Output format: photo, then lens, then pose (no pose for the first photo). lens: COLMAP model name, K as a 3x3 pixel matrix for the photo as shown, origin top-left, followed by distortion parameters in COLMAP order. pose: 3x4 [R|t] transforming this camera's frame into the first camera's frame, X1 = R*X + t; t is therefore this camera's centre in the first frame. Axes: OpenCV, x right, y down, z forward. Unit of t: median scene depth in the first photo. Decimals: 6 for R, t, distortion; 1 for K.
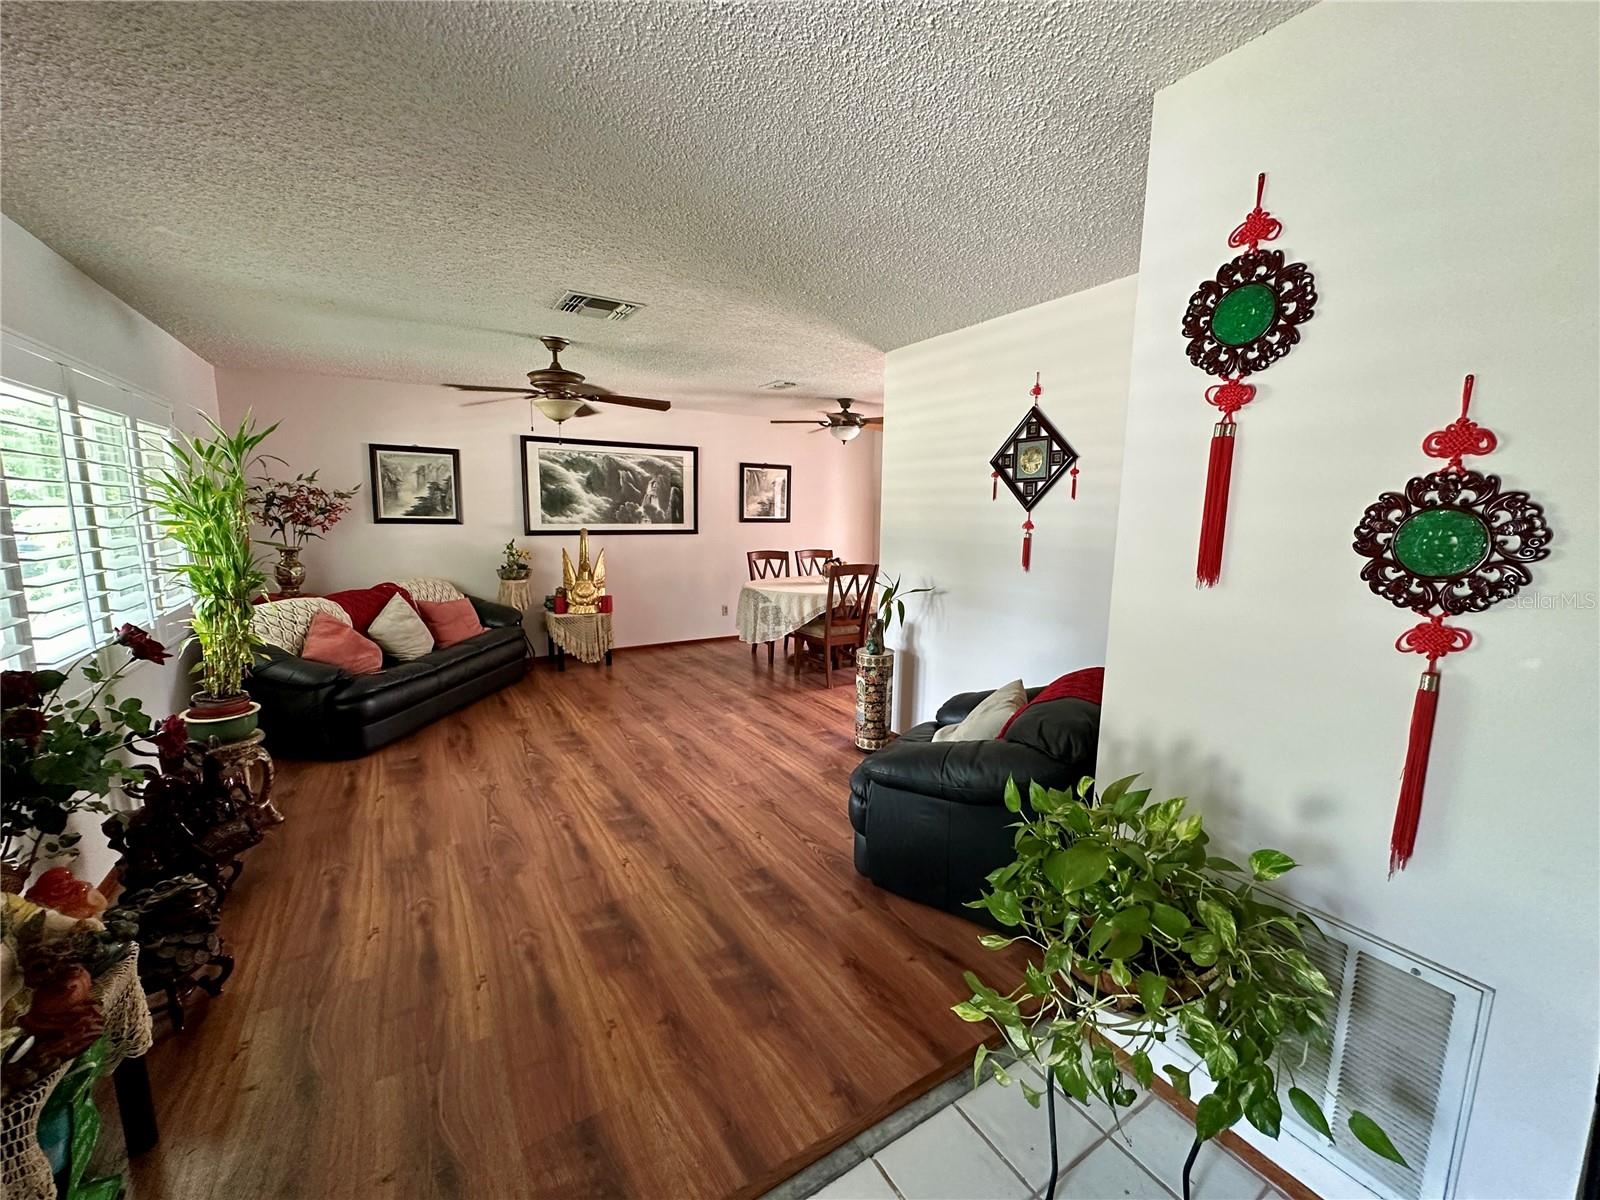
lens RADIAL K [[636.2, 0, 800.0], [0, 636.2, 600.0], [0, 0, 1]] dist [-0.000468, 0.000078]
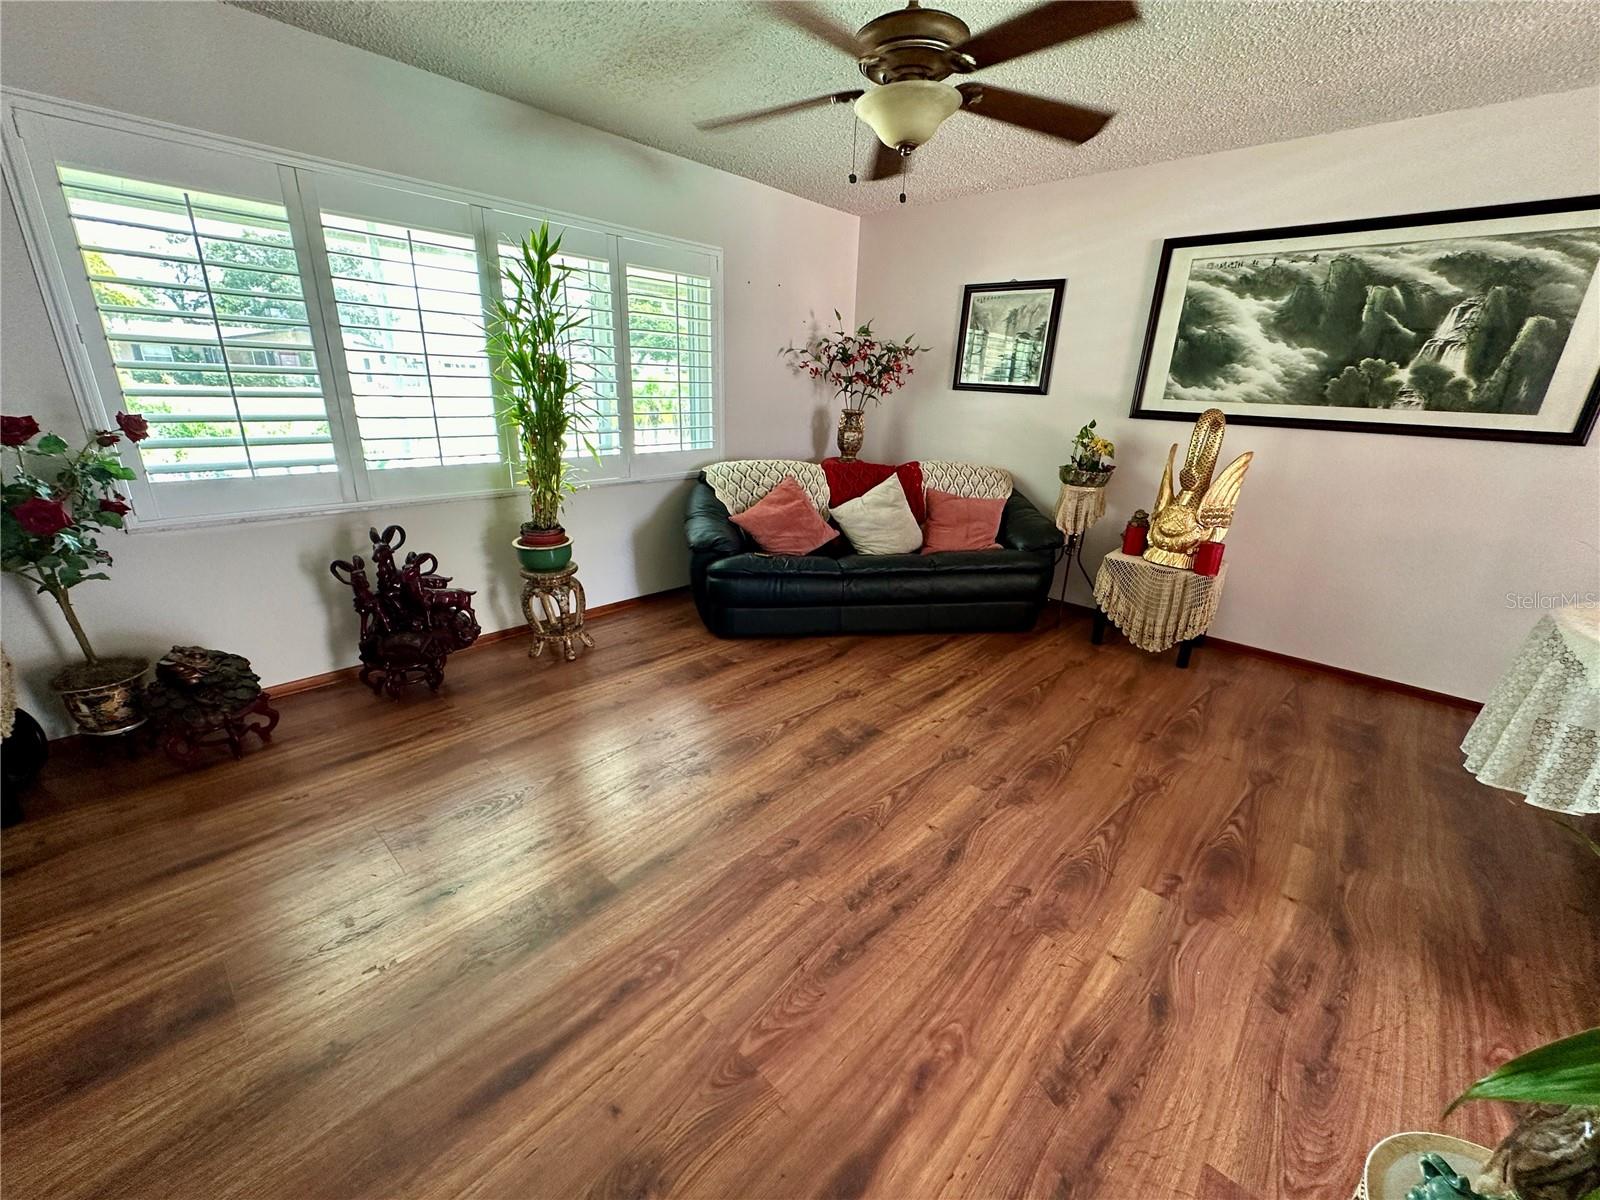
lens RADIAL K [[639.3, 0, 800.0], [0, 639.3, 600.0], [0, 0, 1]] dist [-0.002001, 0.000030]
pose [[0.260499, 0.307122, -0.915323, 0.114206], [-0.172377, 0.947618, 0.268899, -0.049545], [0.949961, 0.087733, 0.299794, 0.573643]]
